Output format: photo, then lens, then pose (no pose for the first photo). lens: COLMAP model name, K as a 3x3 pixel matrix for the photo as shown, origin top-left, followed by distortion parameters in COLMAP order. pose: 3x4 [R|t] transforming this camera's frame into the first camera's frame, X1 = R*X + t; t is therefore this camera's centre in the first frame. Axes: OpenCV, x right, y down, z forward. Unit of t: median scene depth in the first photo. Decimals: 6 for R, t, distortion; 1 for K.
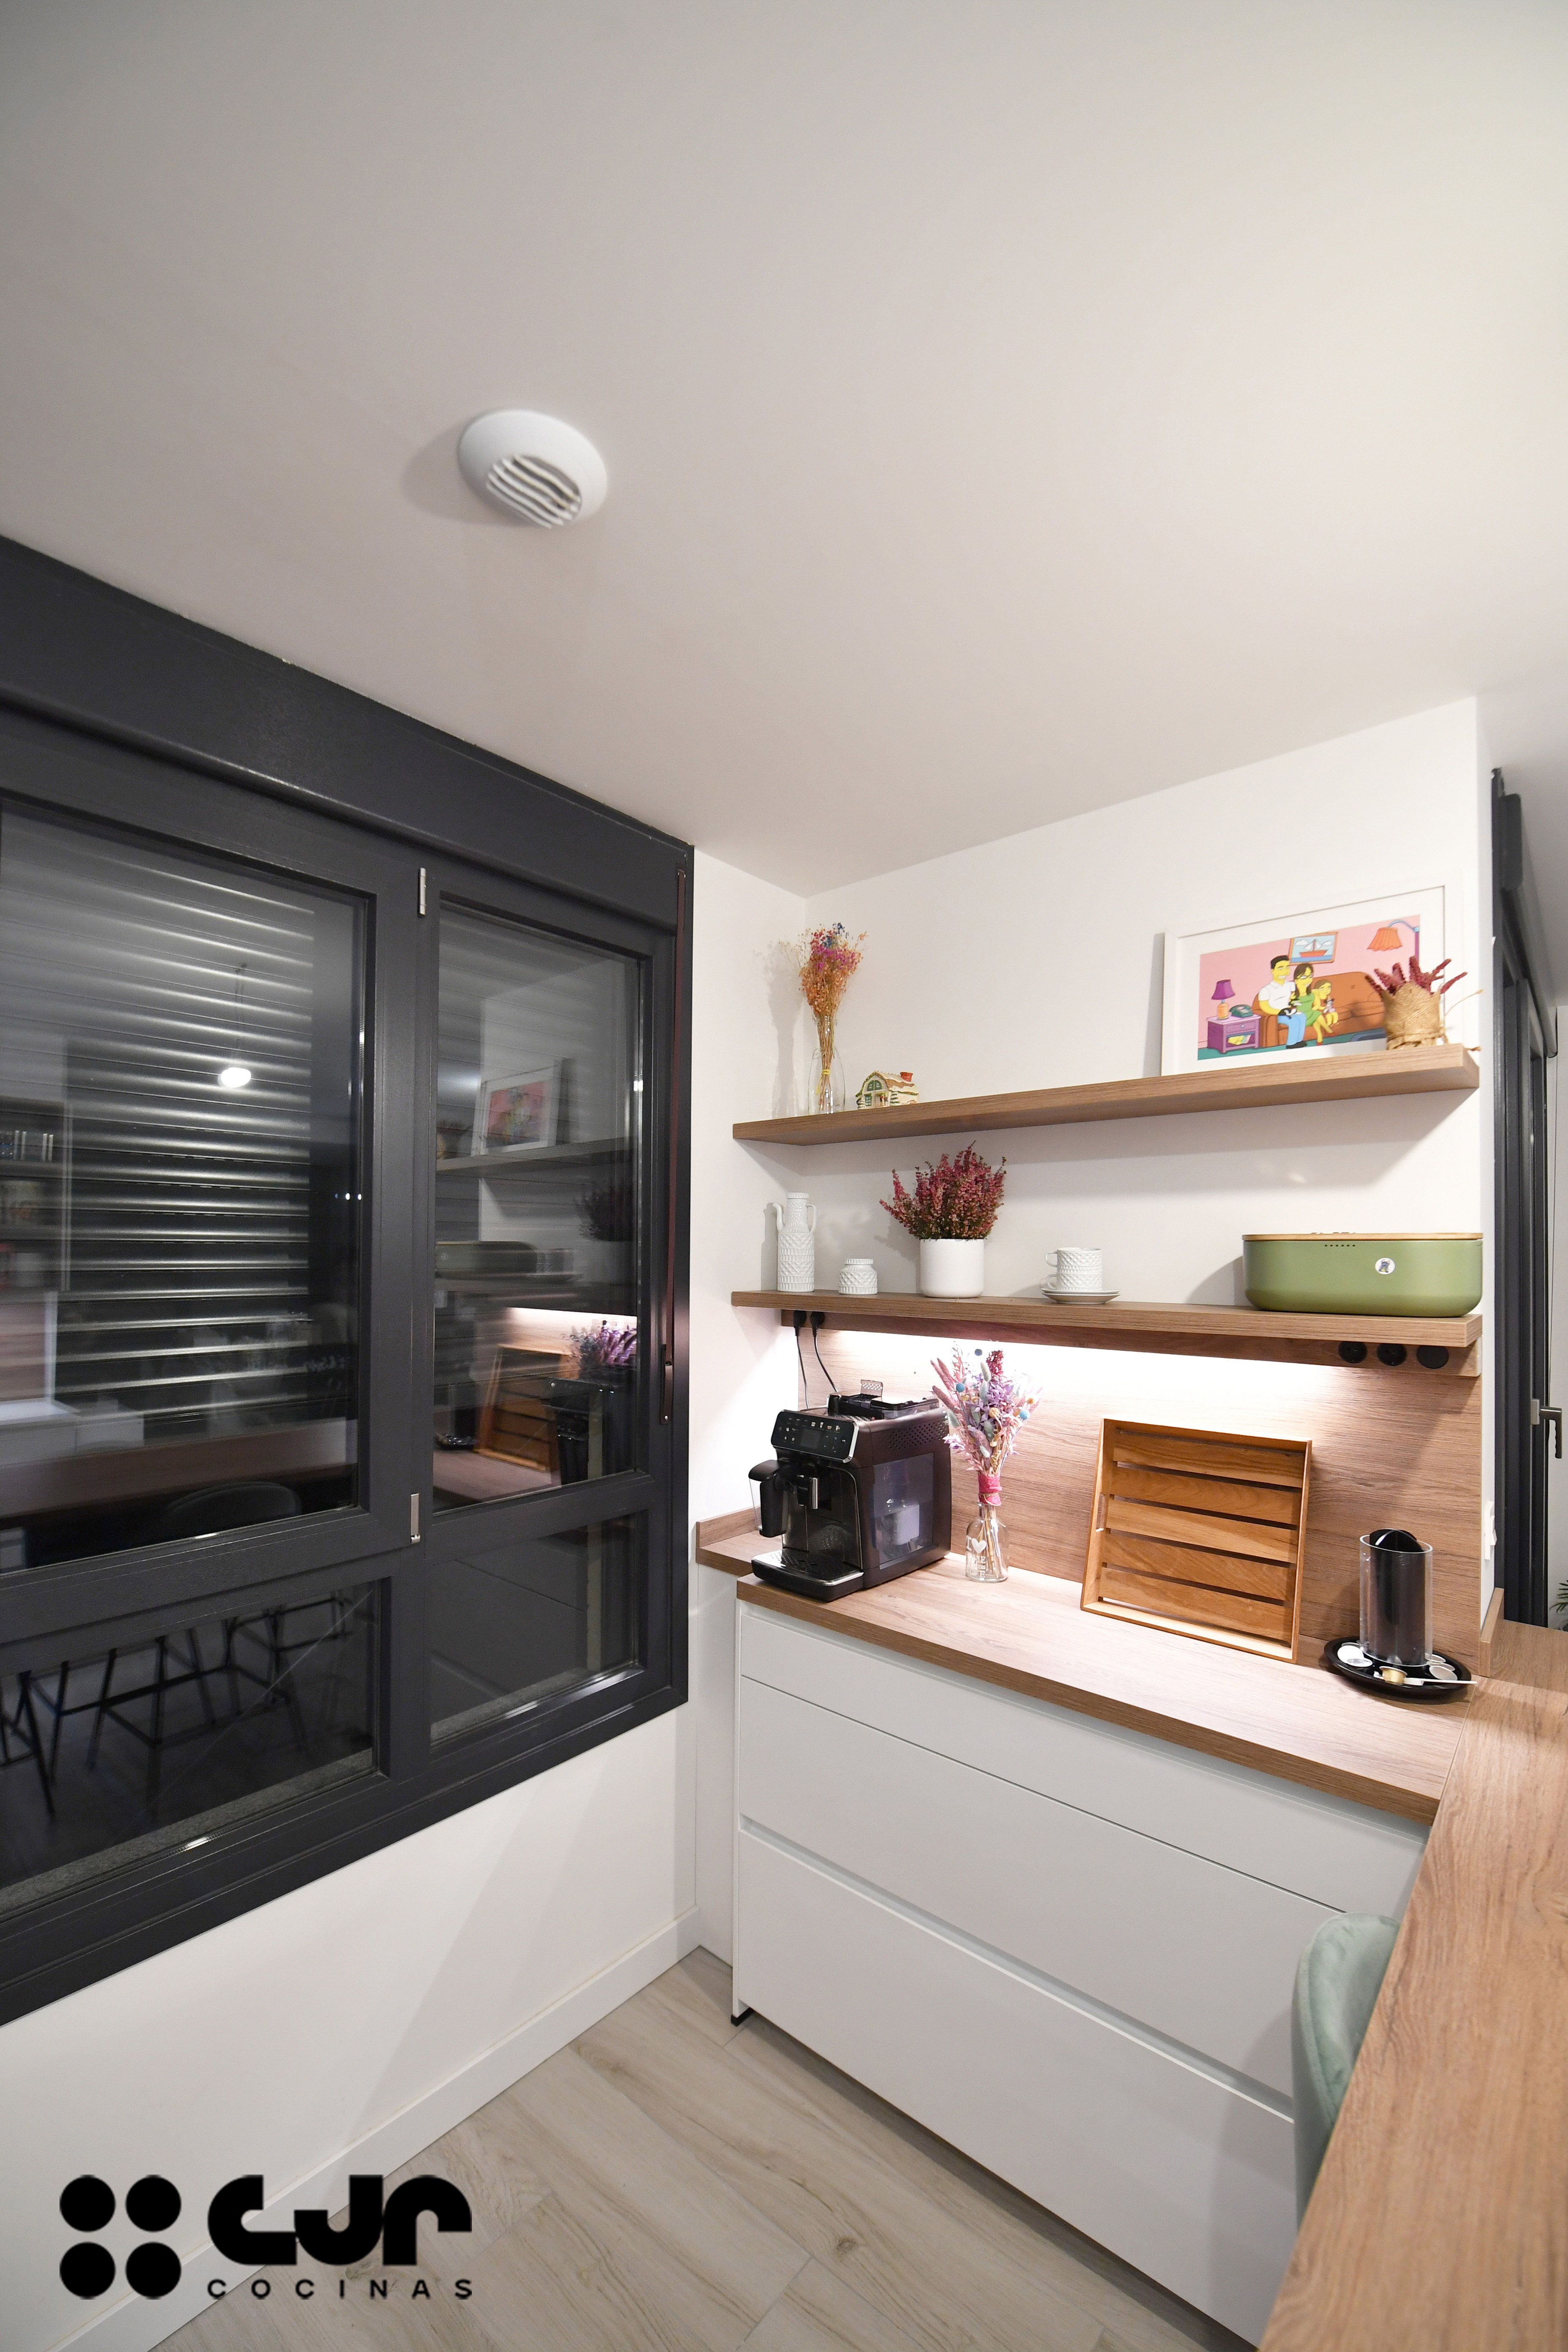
lens RADIAL K [[945.6, 0, 777.6], [0, 945.6, 1248.6], [0, 0, 1]] dist [0.005497, -0.003960]
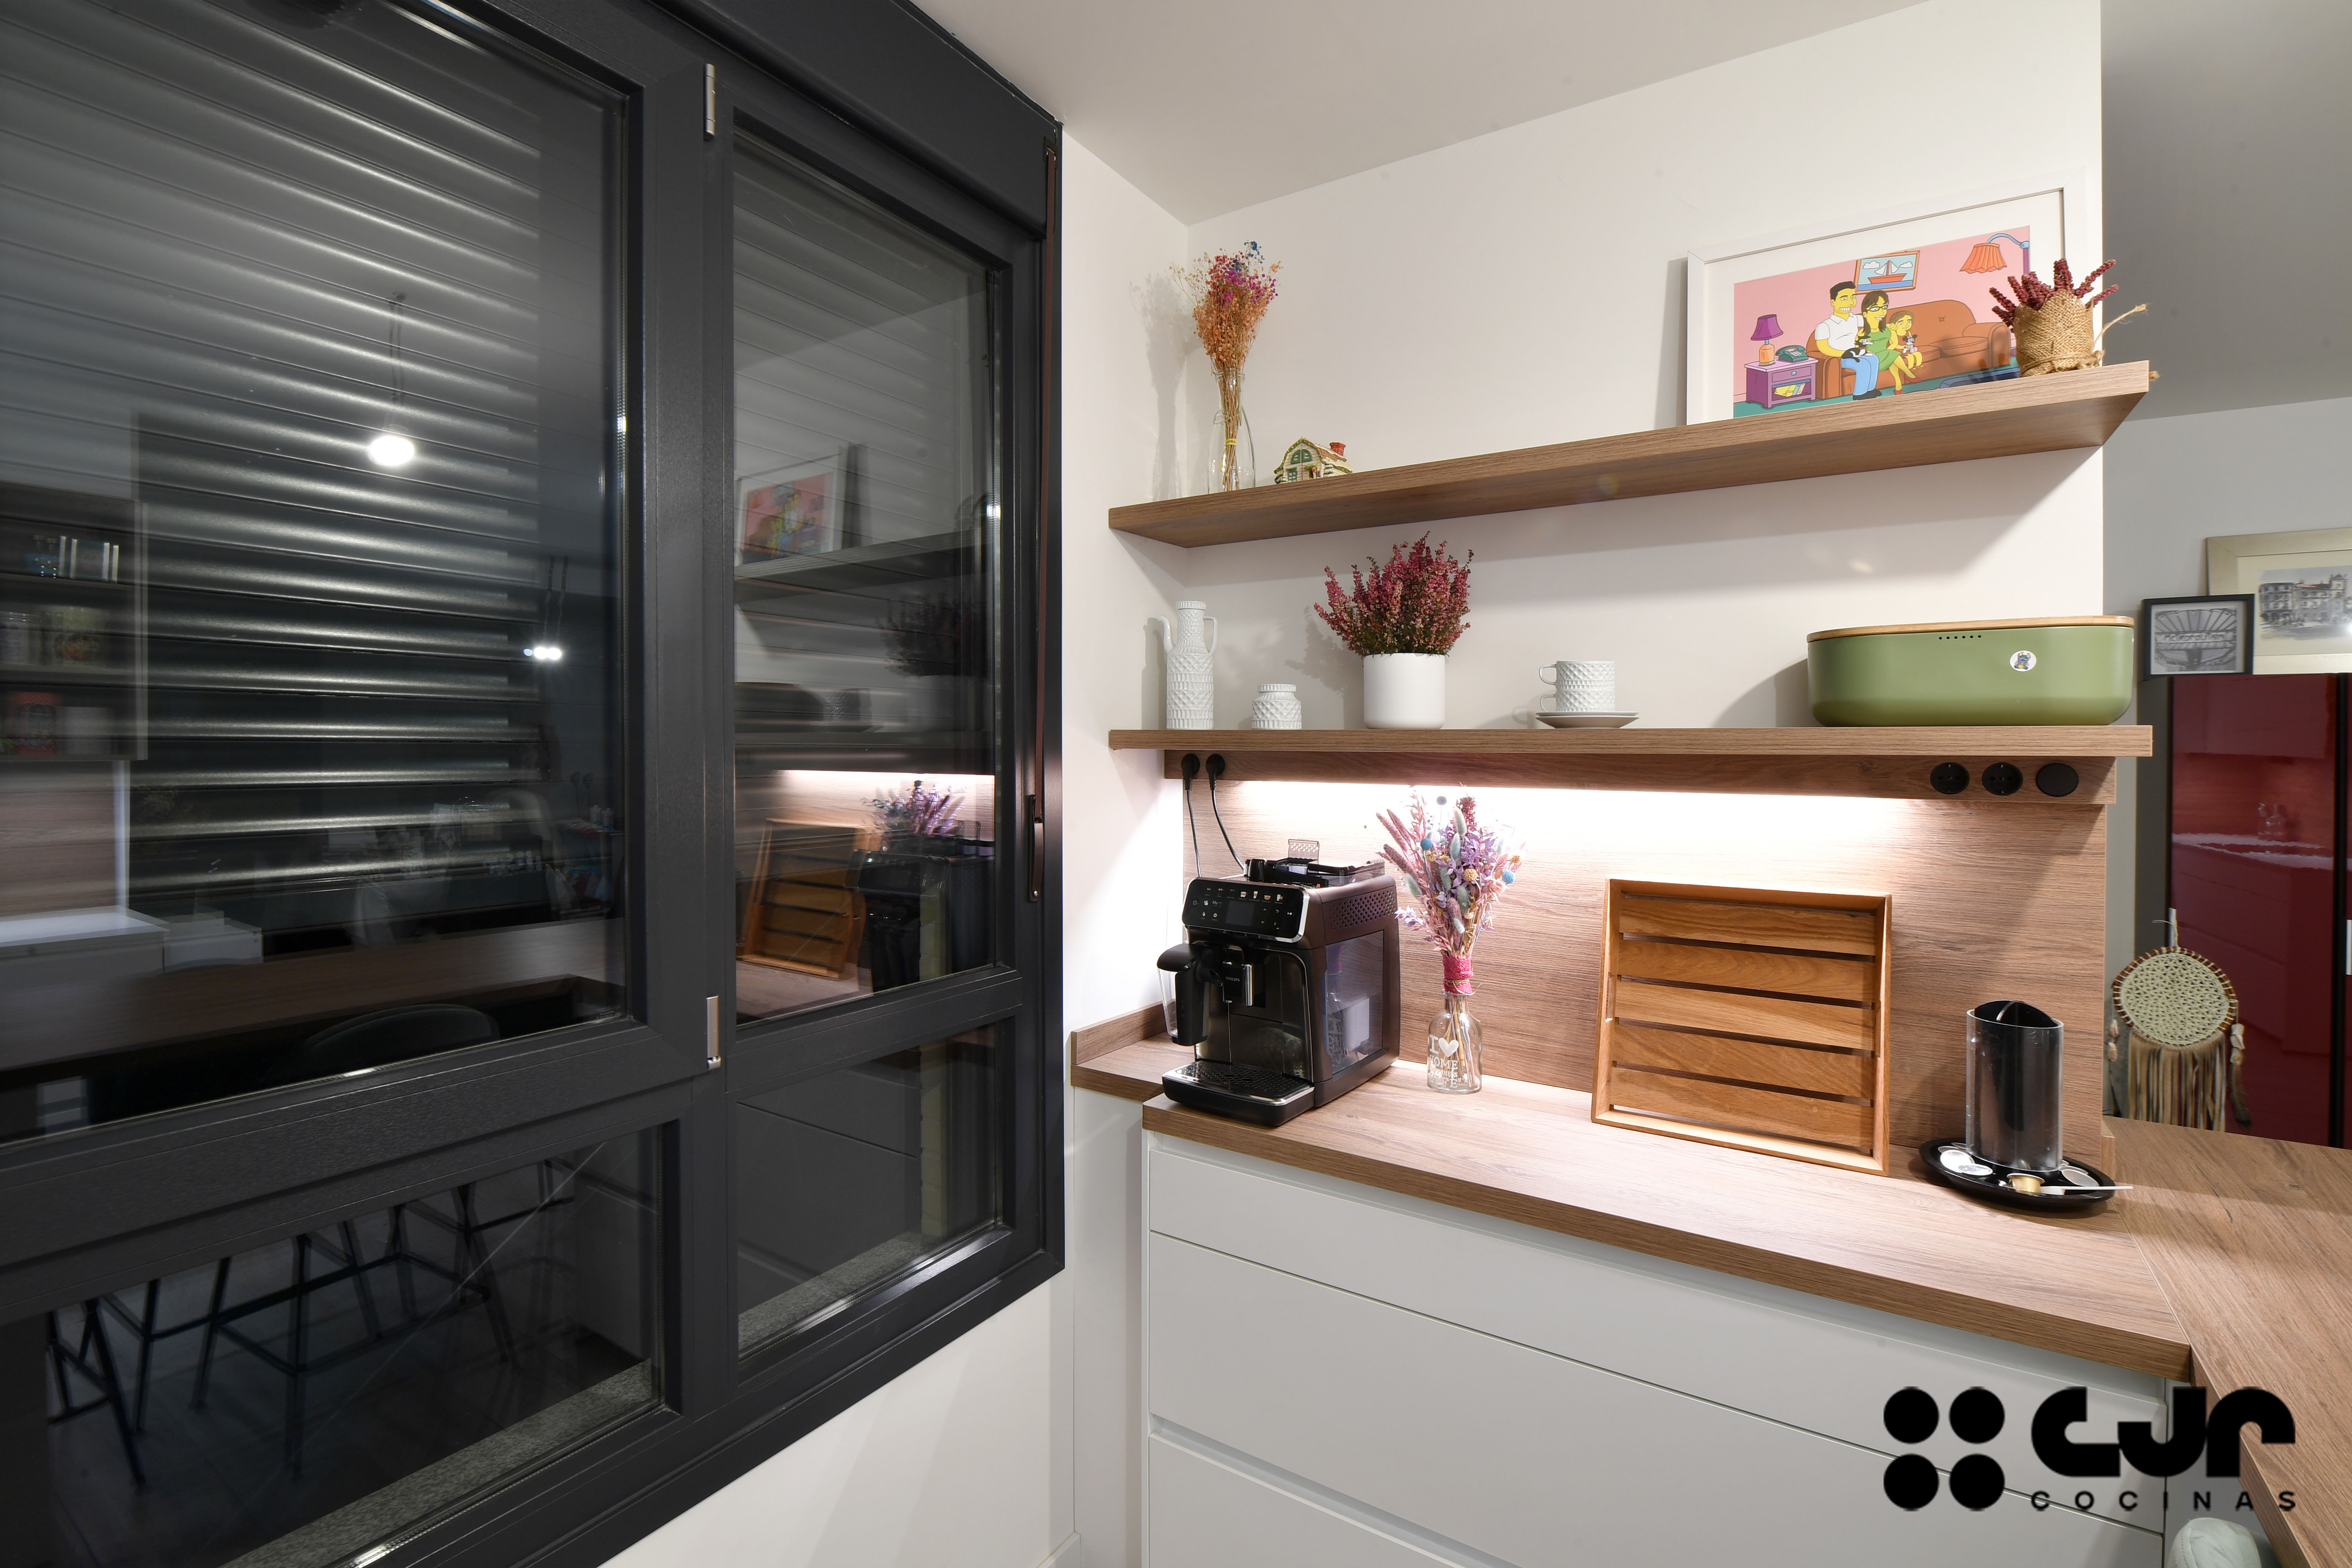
lens RADIAL K [[1045.1, 0, 1165.9], [0, 1045.1, 762.2], [0, 0, 1]] dist [-0.000711, 0.002543]
pose [[0.992132, -0.005164, 0.125086, -0.115768], [0.002510, 0.999768, 0.021372, 0.057568], [-0.125167, -0.020890, 0.991916, 0.169640]]
